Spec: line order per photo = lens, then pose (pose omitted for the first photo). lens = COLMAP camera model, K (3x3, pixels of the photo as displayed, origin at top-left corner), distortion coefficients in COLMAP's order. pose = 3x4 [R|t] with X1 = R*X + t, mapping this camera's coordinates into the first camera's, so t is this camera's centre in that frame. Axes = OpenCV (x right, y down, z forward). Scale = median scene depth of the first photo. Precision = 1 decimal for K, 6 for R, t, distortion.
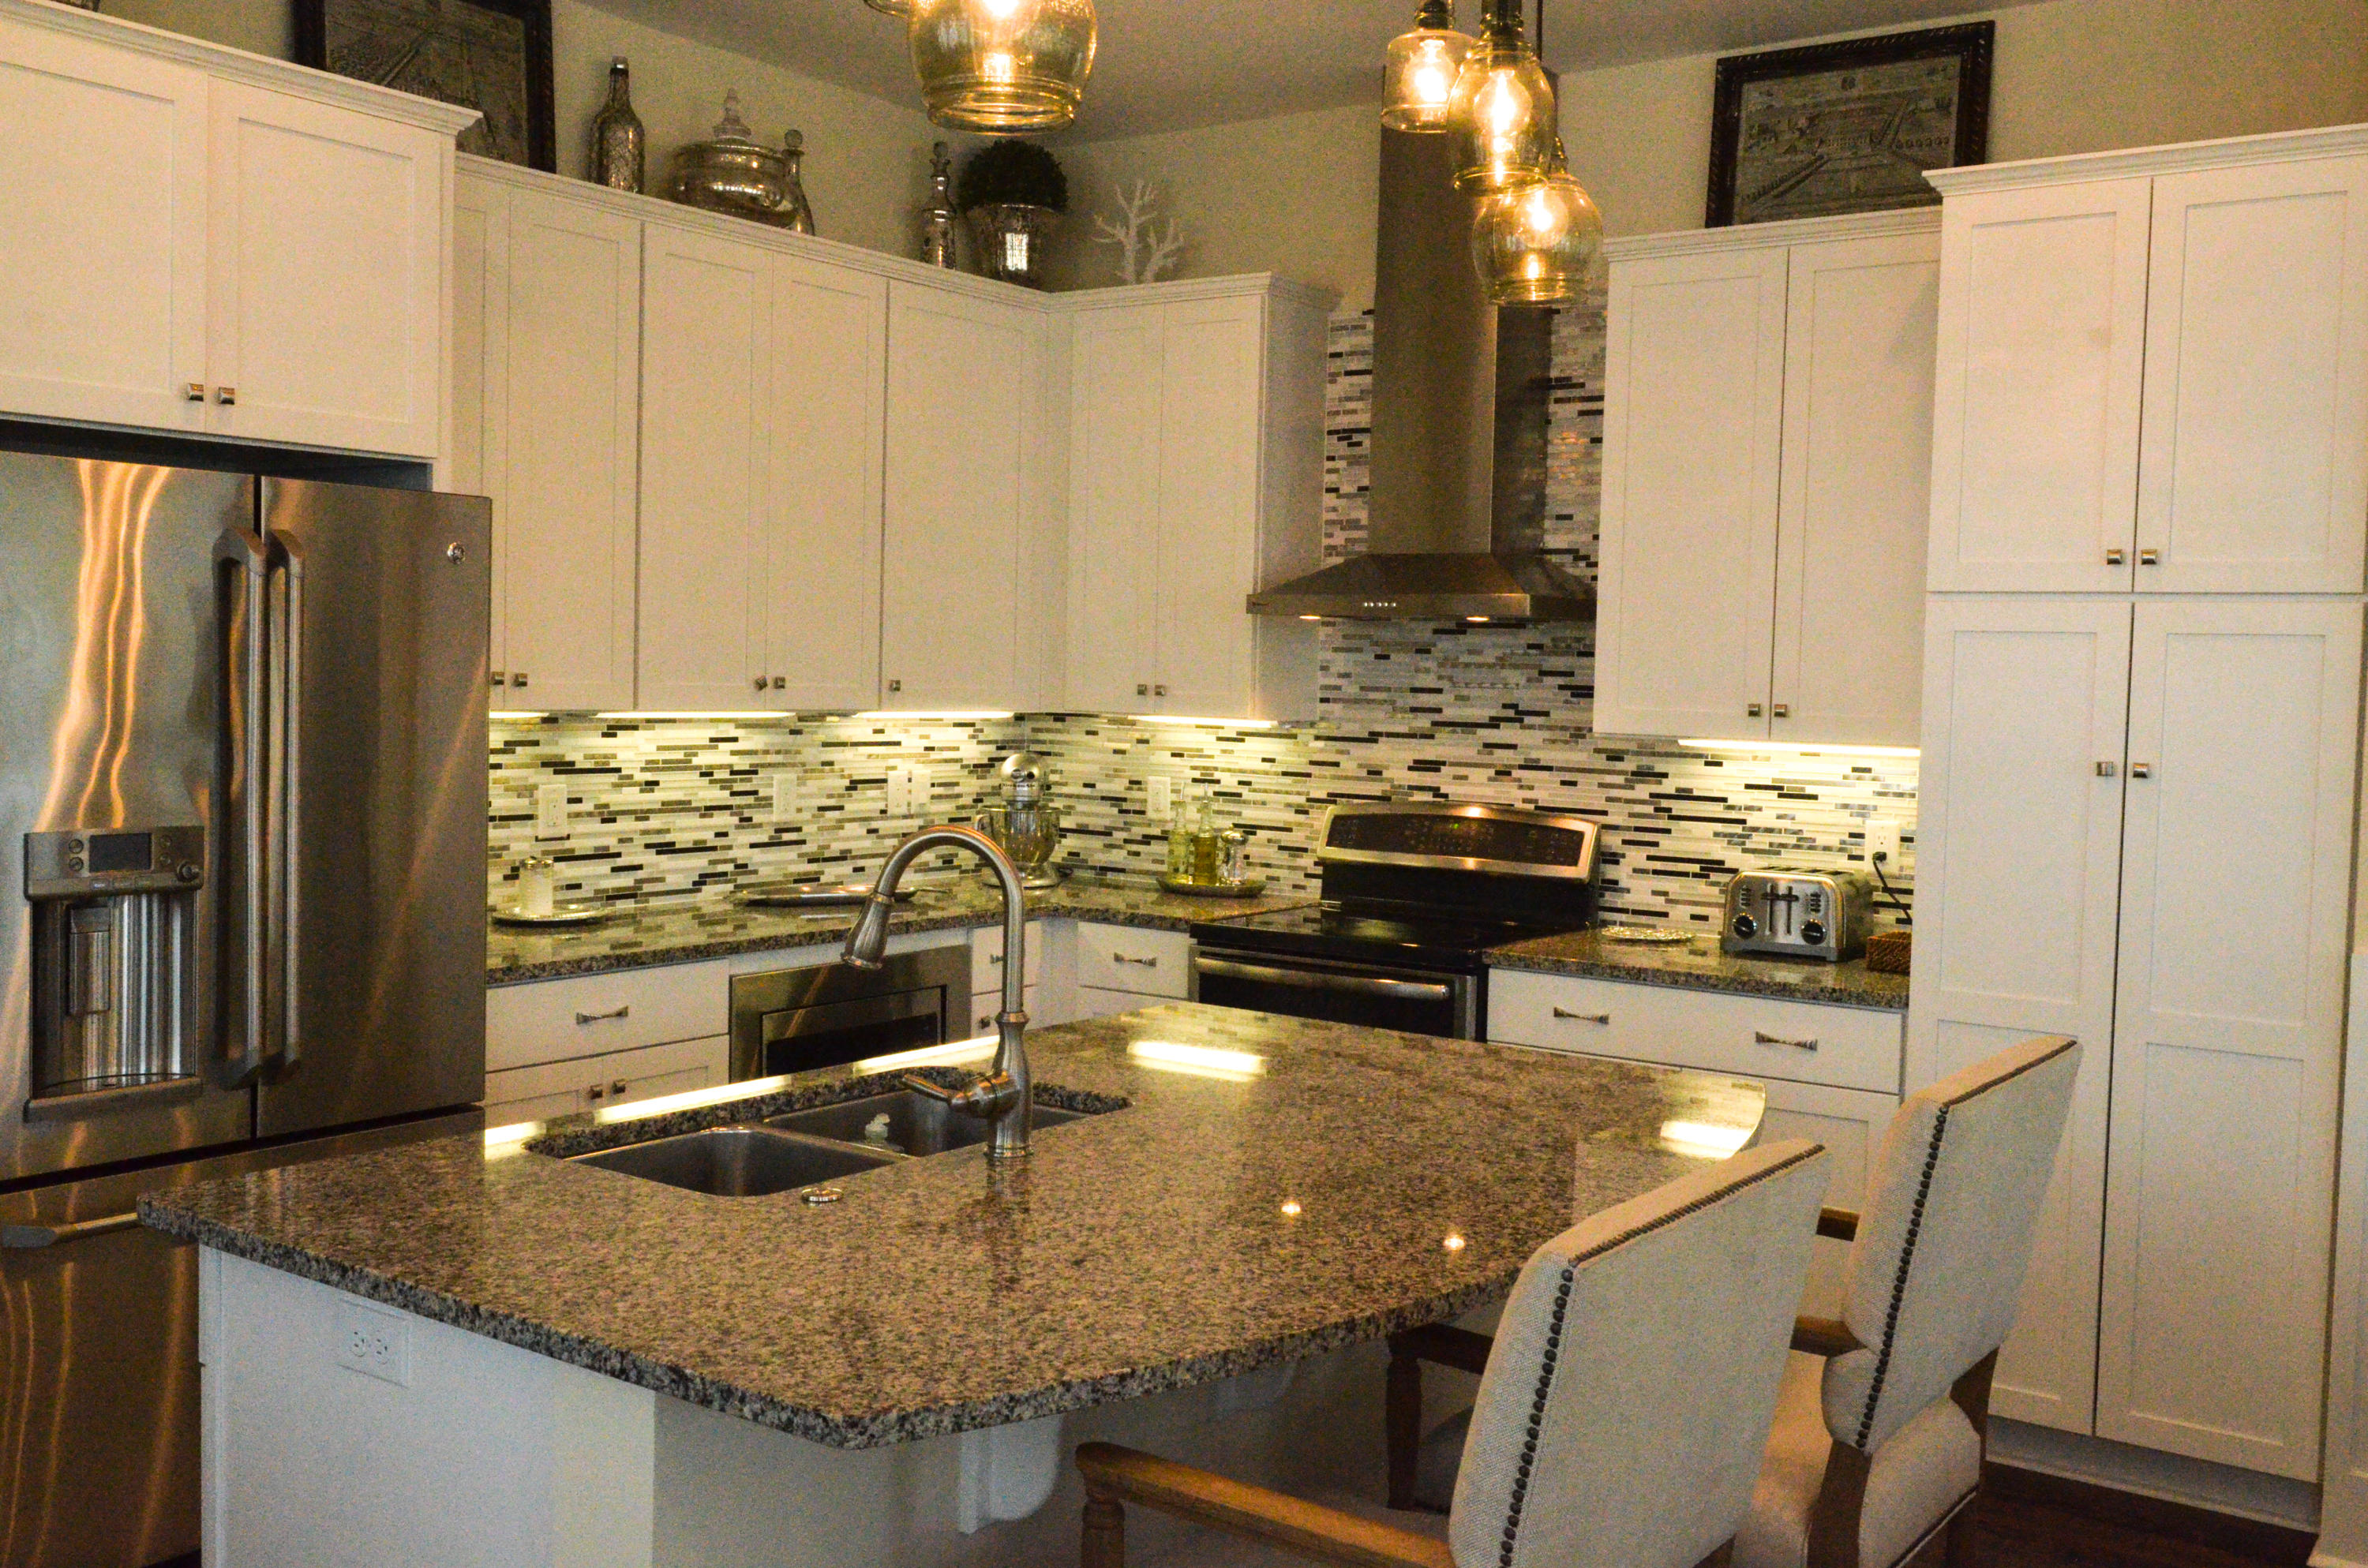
lens RADIAL K [[2202.9, 0, 1184.0], [0, 2202.9, 784.0], [0, 0, 1]] dist [0.001510, -0.010665]
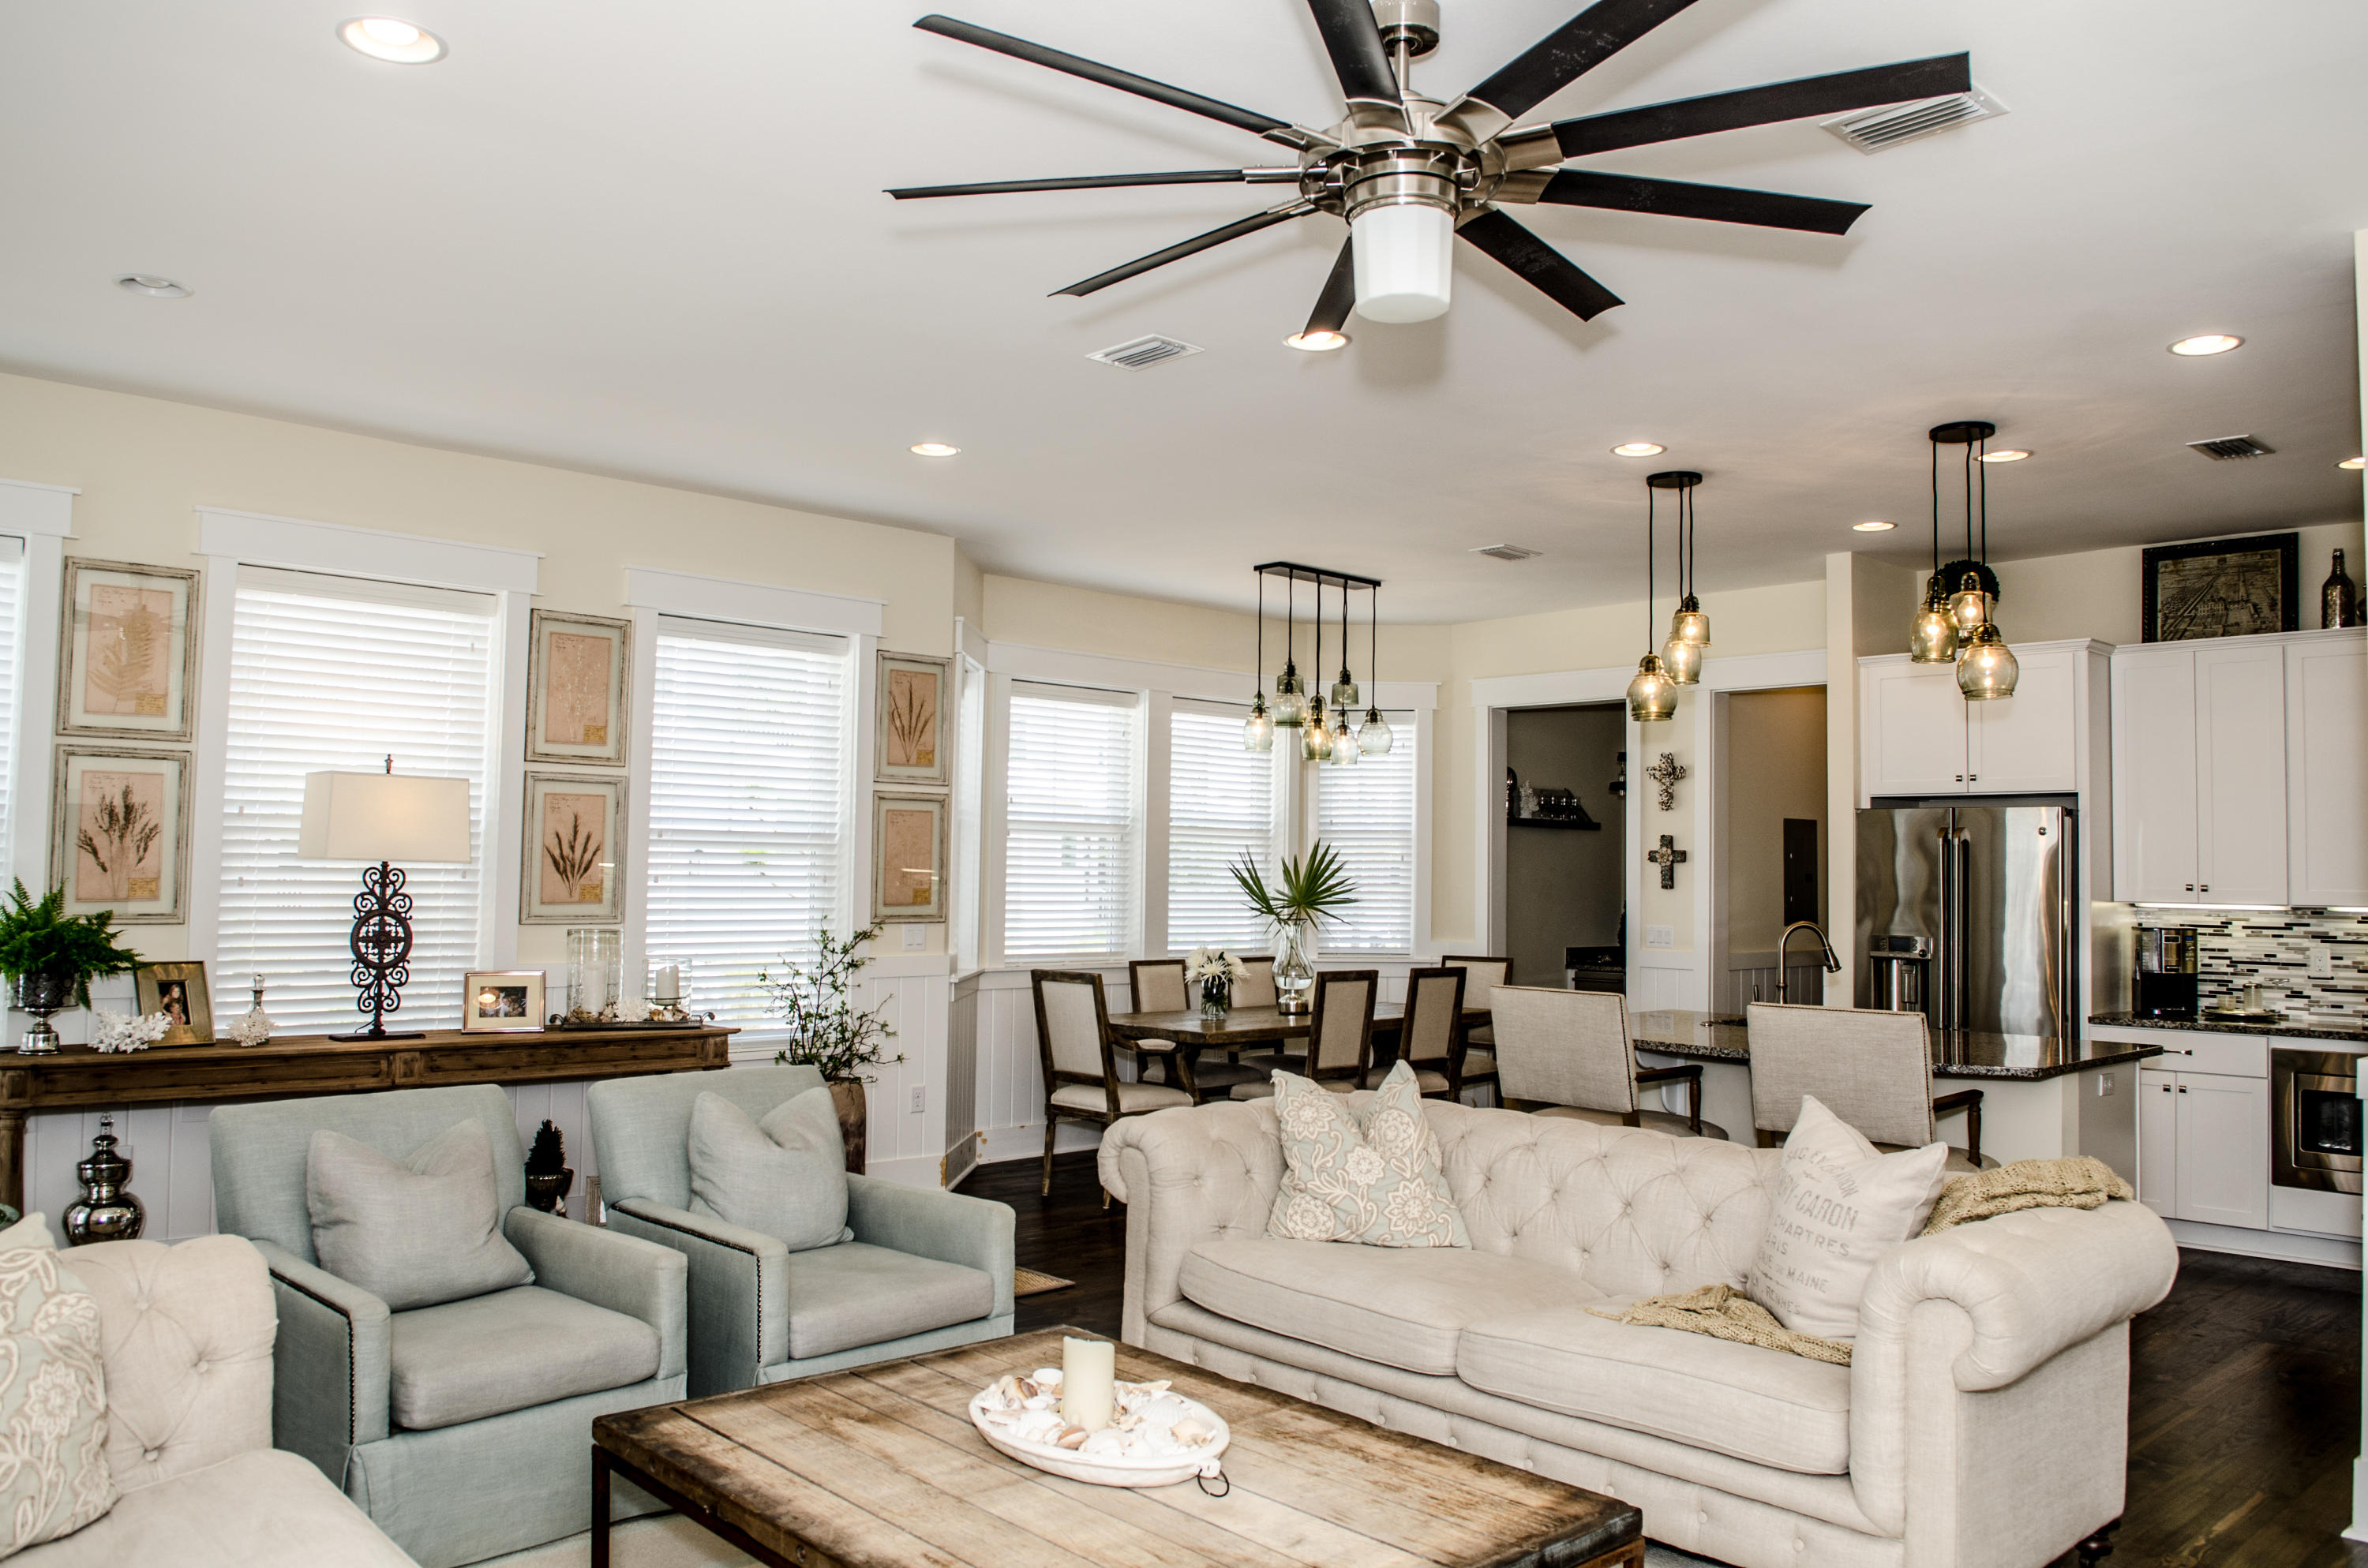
lens RADIAL K [[1745.2, 0, 1184.0], [0, 1745.2, 784.0], [0, 0, 1]] dist [-0.038168, 0.000538]
pose [[-0.188942, -0.073785, -0.979212, 1.213449], [-0.070558, 0.995616, -0.061407, 0.017346], [0.979450, 0.057489, -0.193320, 0.326156]]
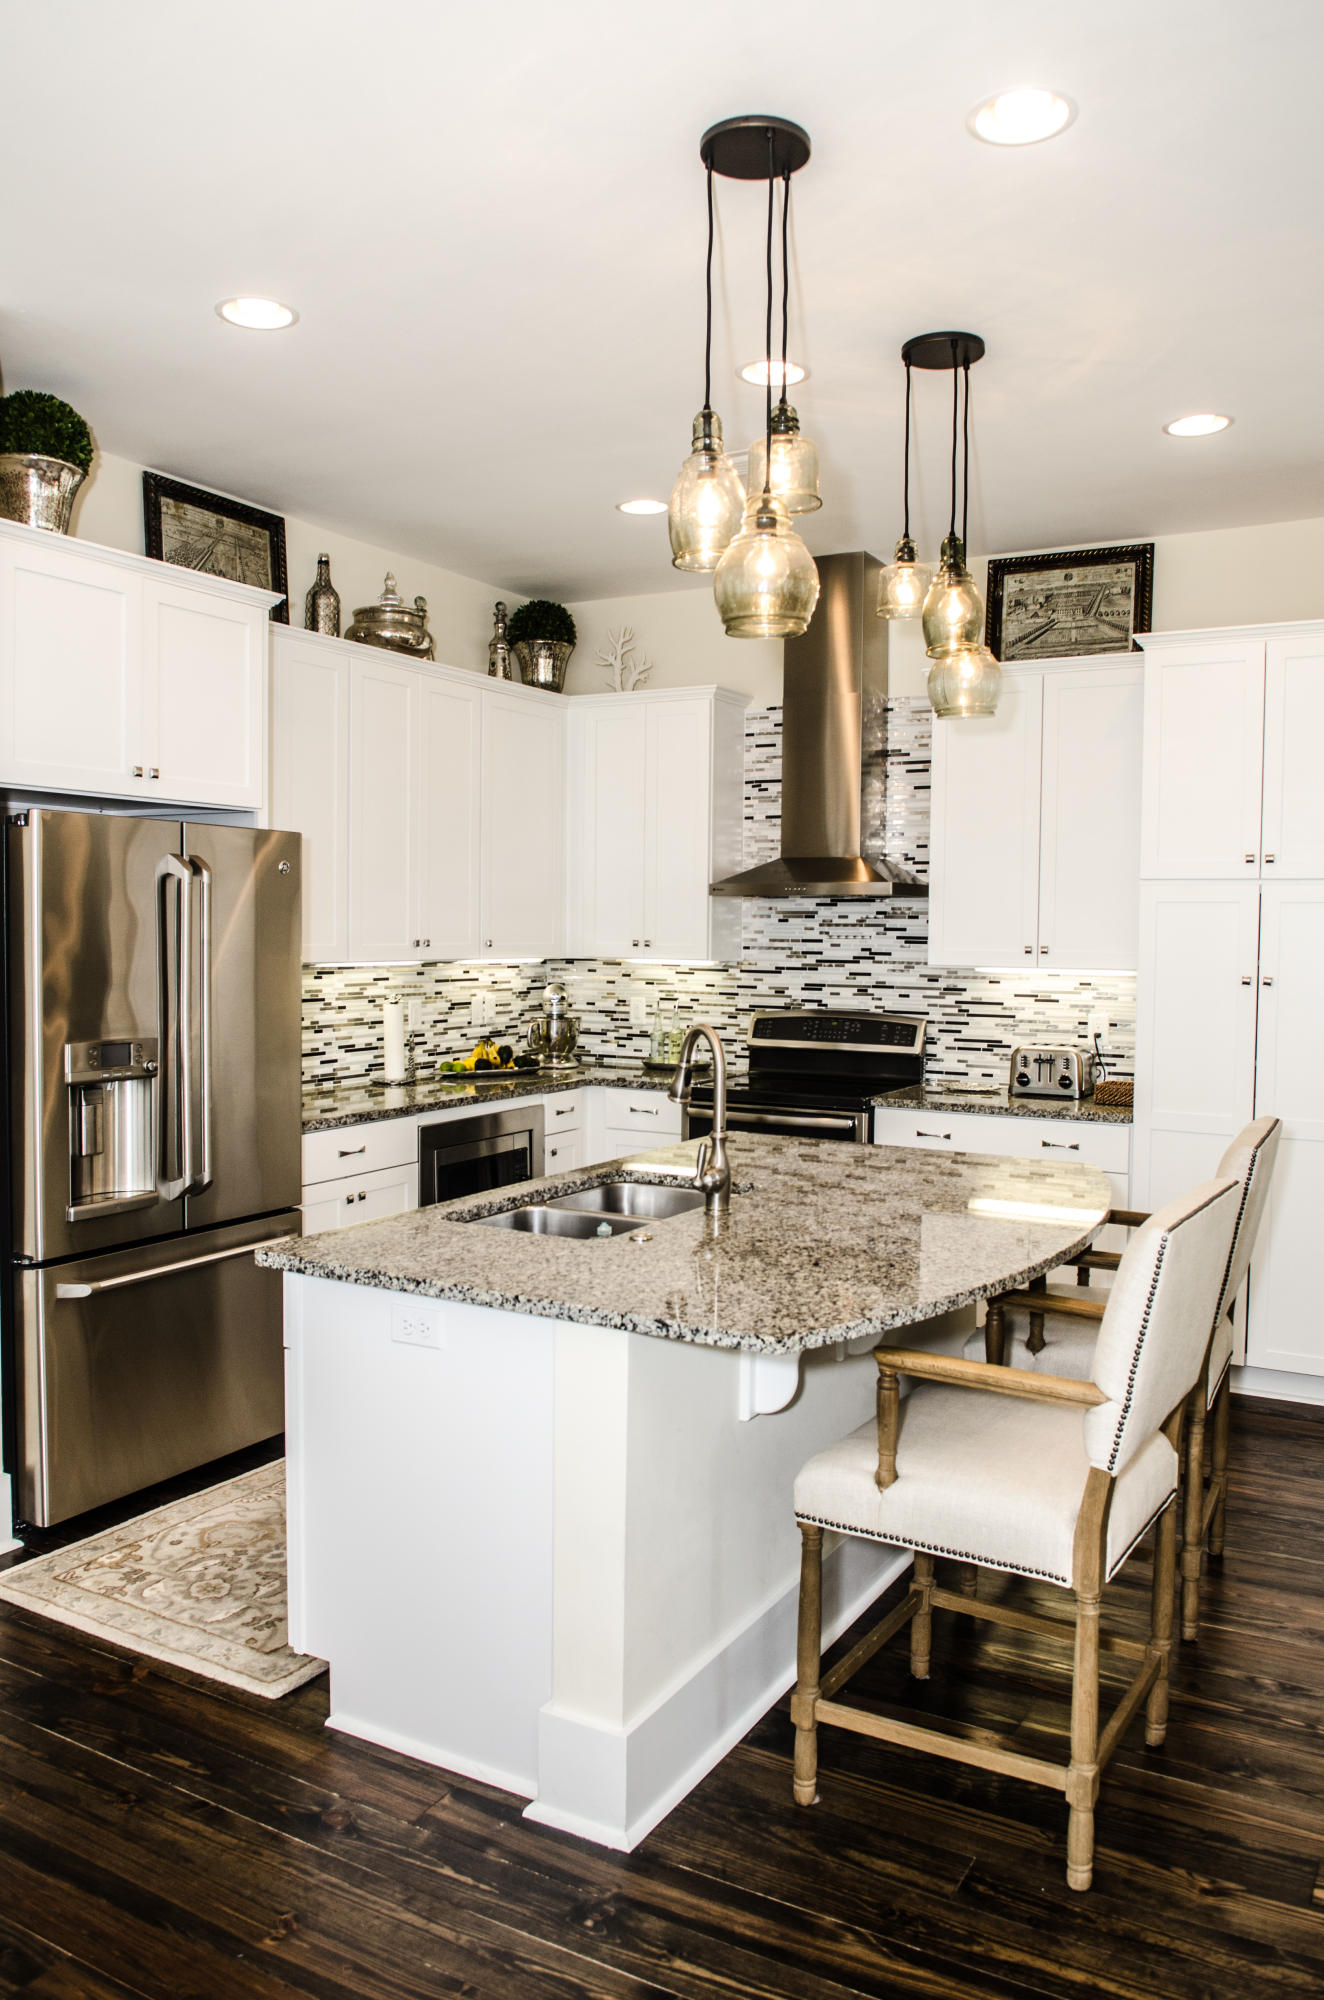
lens RADIAL K [[1474.2, 0, 662.0], [0, 1474.2, 1000.0], [0, 0, 1]] dist [-0.038168, 0.000538]
pose [[0.994602, -0.020537, 0.101710, -0.118532], [0.020682, 0.999786, -0.000371, -0.000606], [-0.101681, 0.002472, 0.994814, -0.075988]]
